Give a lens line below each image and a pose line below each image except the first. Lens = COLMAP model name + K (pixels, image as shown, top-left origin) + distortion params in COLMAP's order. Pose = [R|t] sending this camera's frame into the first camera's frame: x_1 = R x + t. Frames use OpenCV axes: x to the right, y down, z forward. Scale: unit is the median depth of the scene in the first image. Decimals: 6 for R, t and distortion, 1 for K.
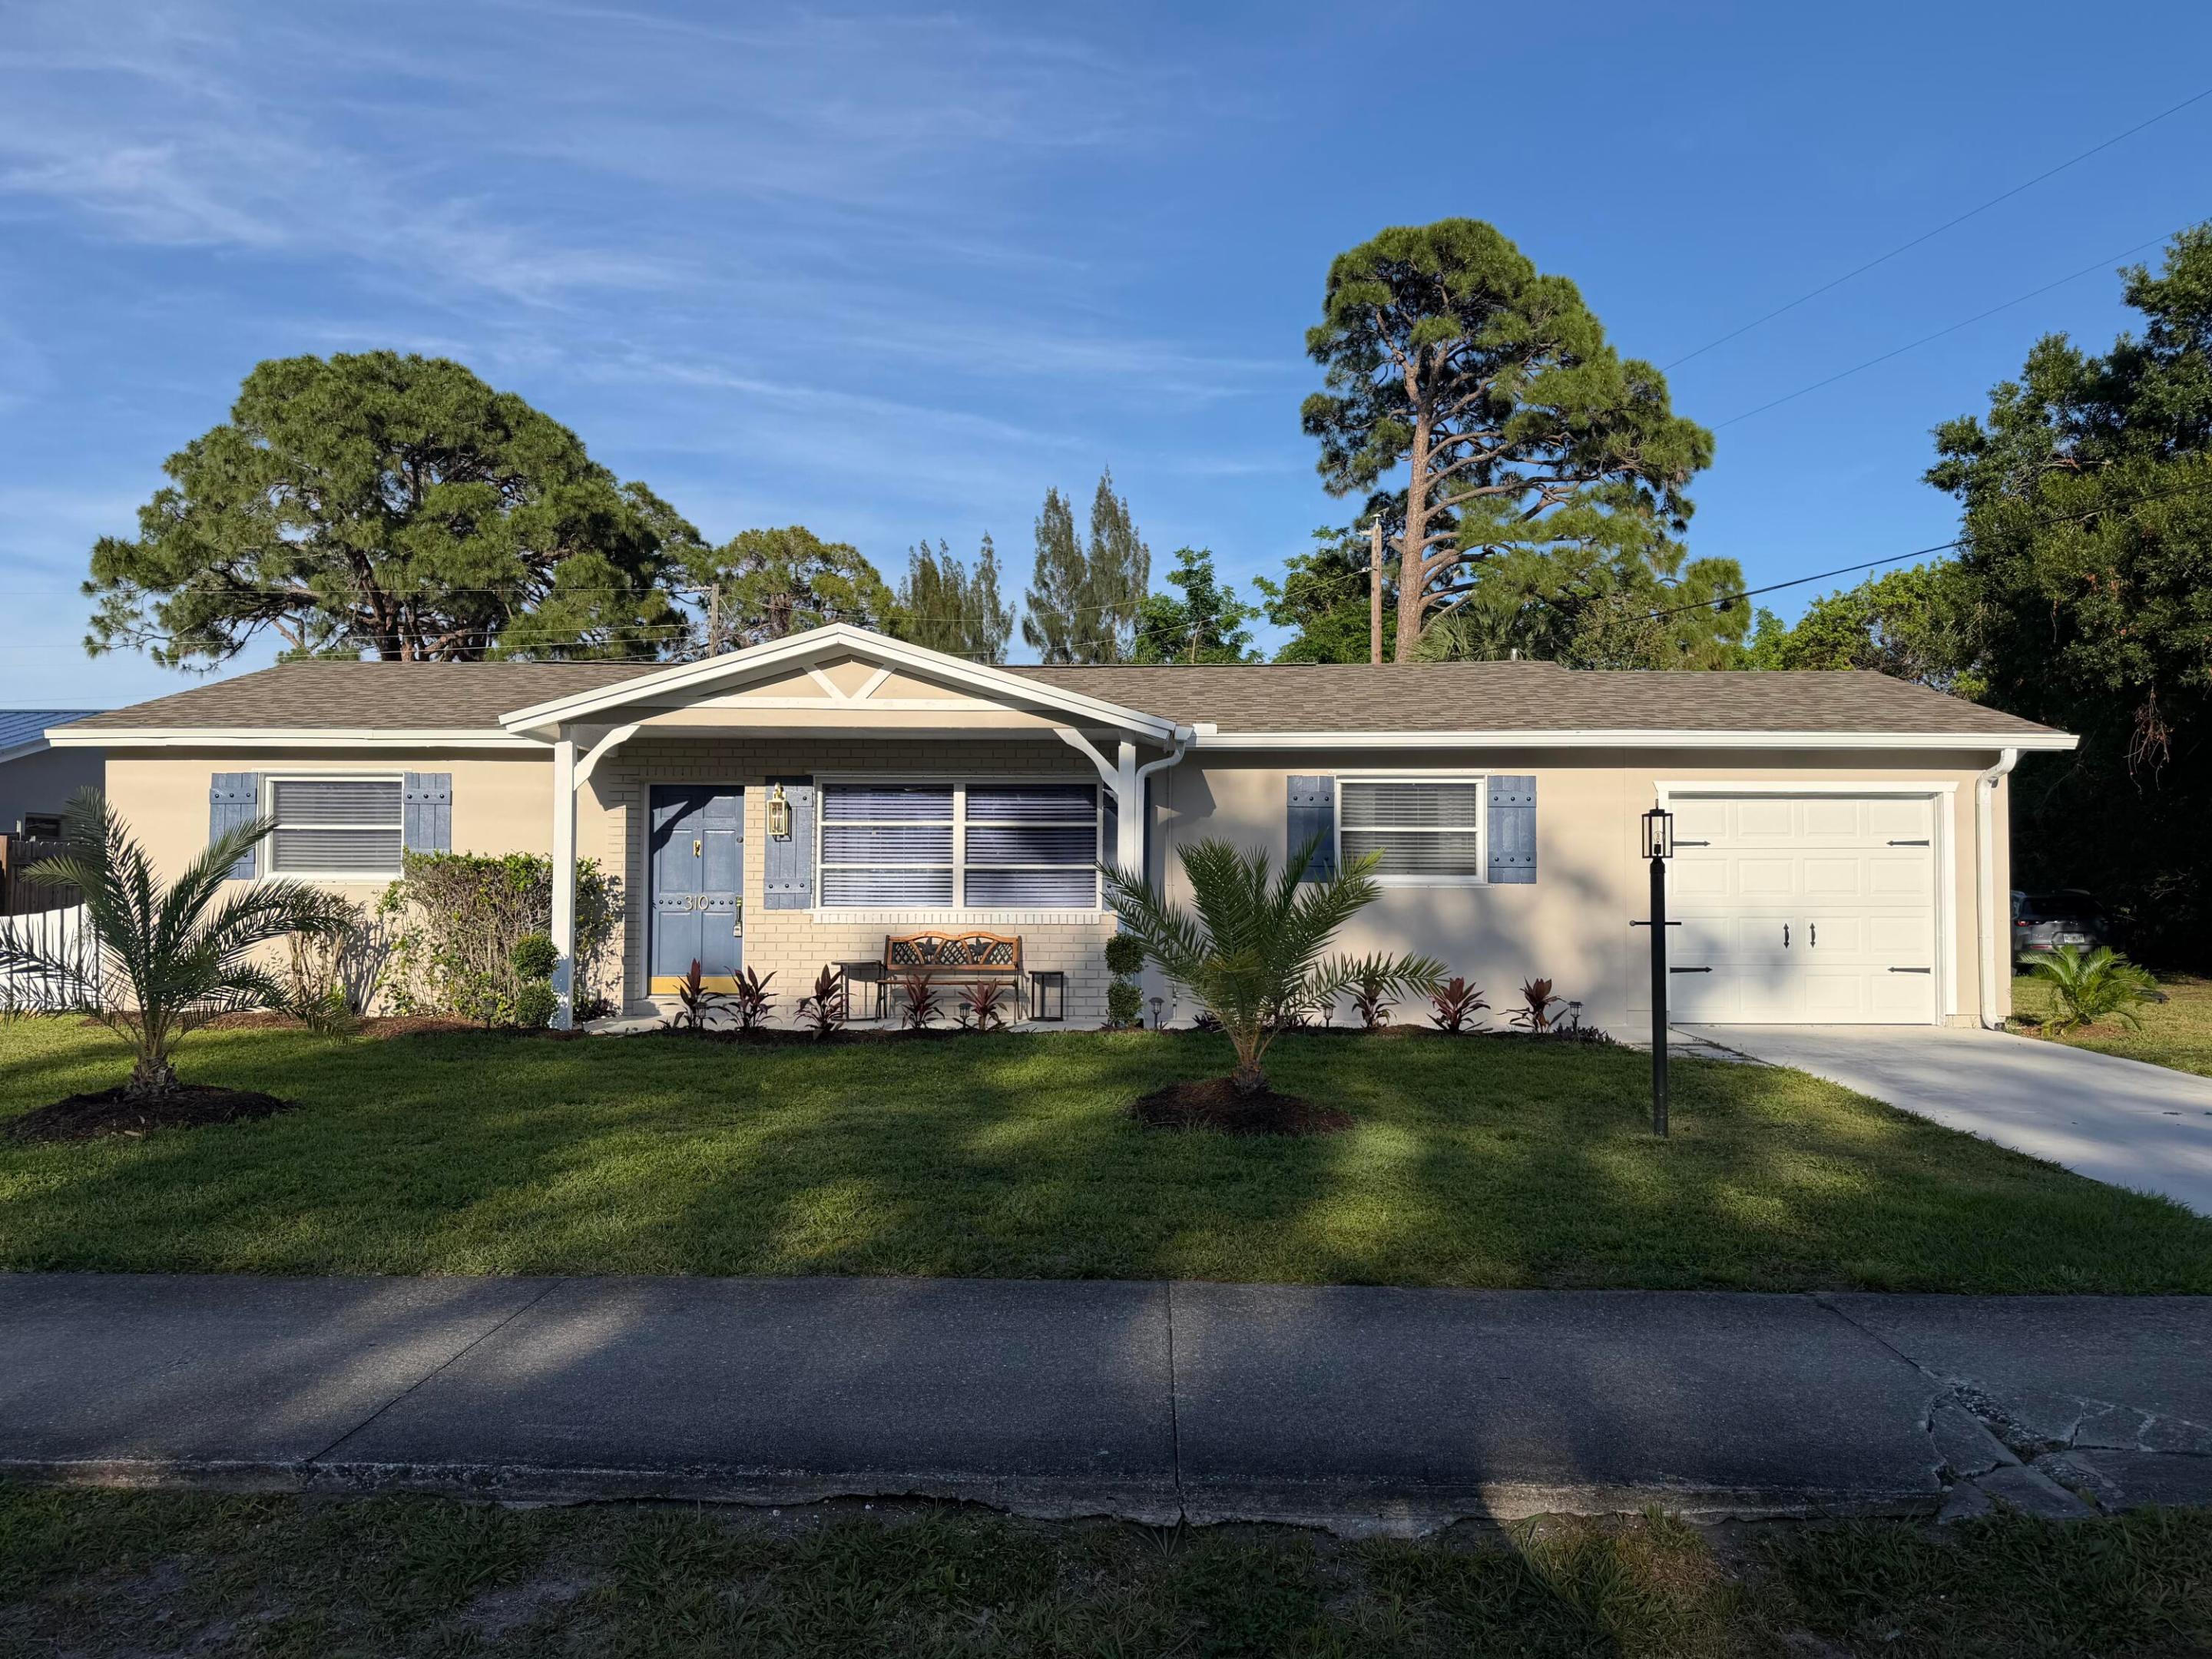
lens RADIAL K [[1533.0, 0, 1106.0], [0, 1533.0, 829.5], [0, 0, 1]] dist [0.139069, -0.214700]
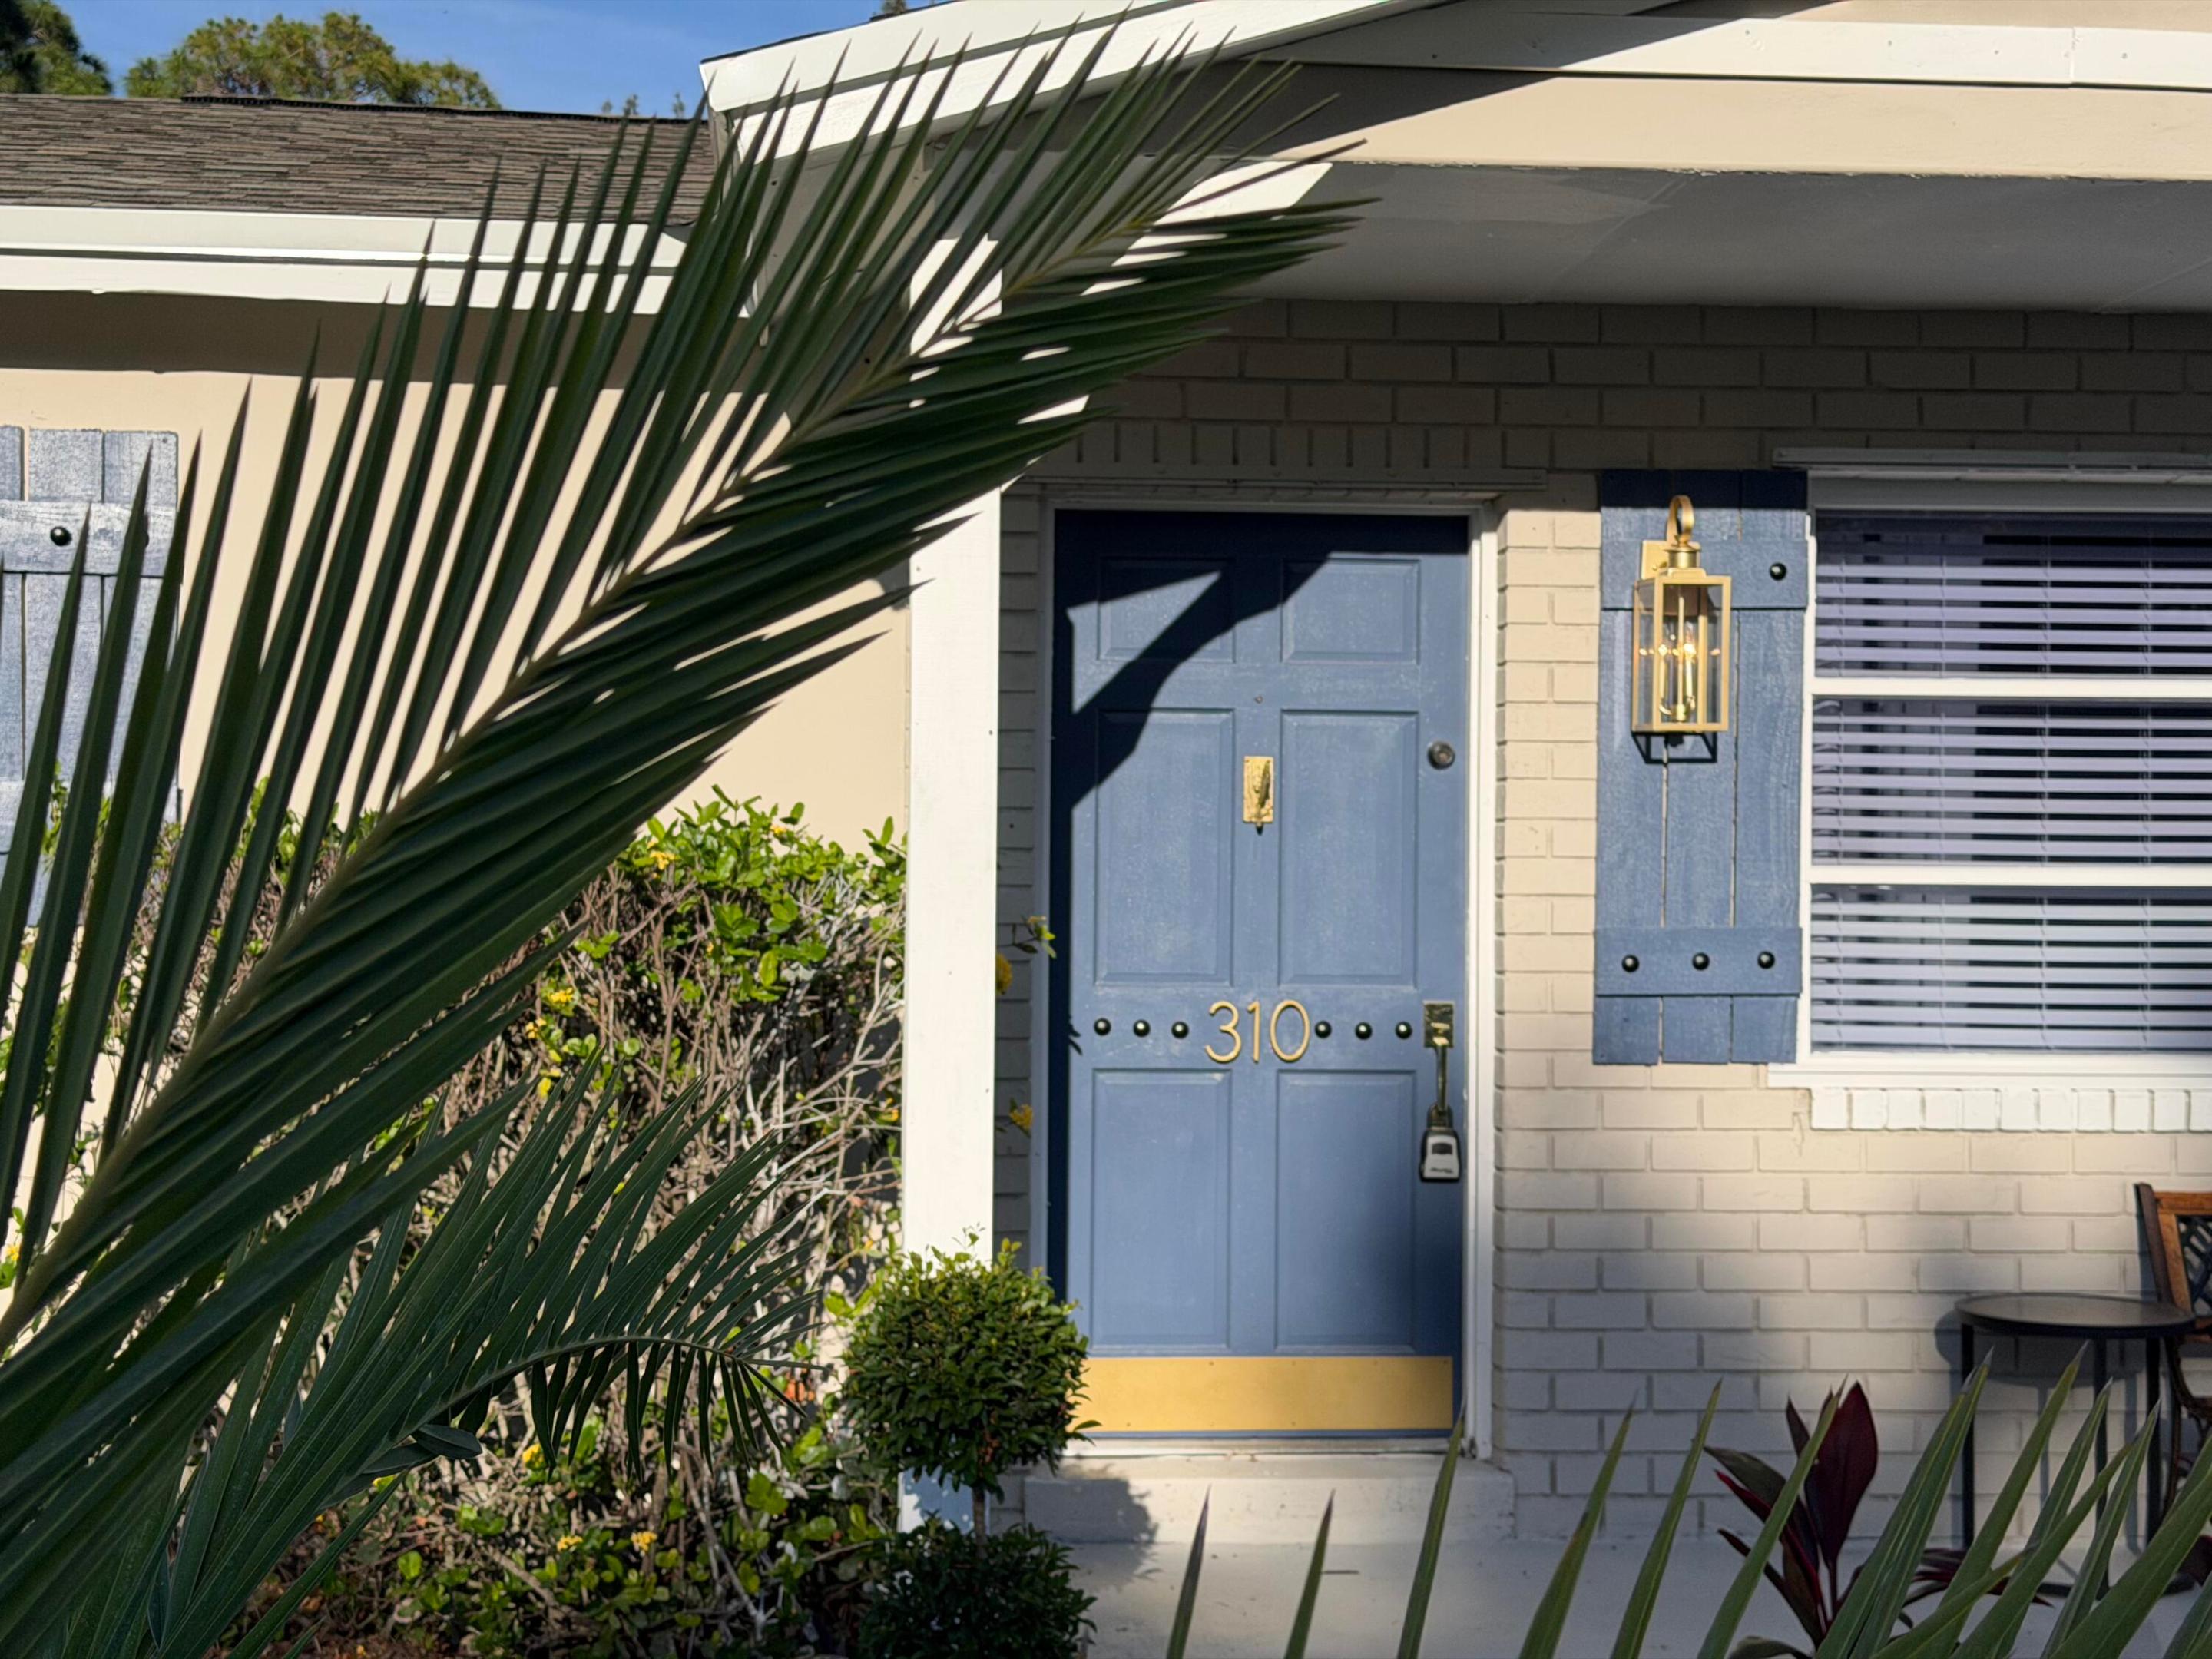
lens RADIAL K [[3051.1, 0, 1106.0], [0, 3051.1, 829.5], [0, 0, 1]] dist [-0.002681, 0.001086]
pose [[0.991051, 0.010879, 0.133037, -0.345165], [-0.013187, 0.999777, 0.016474, 0.011171], [-0.132828, -0.018081, 0.990974, 0.564392]]
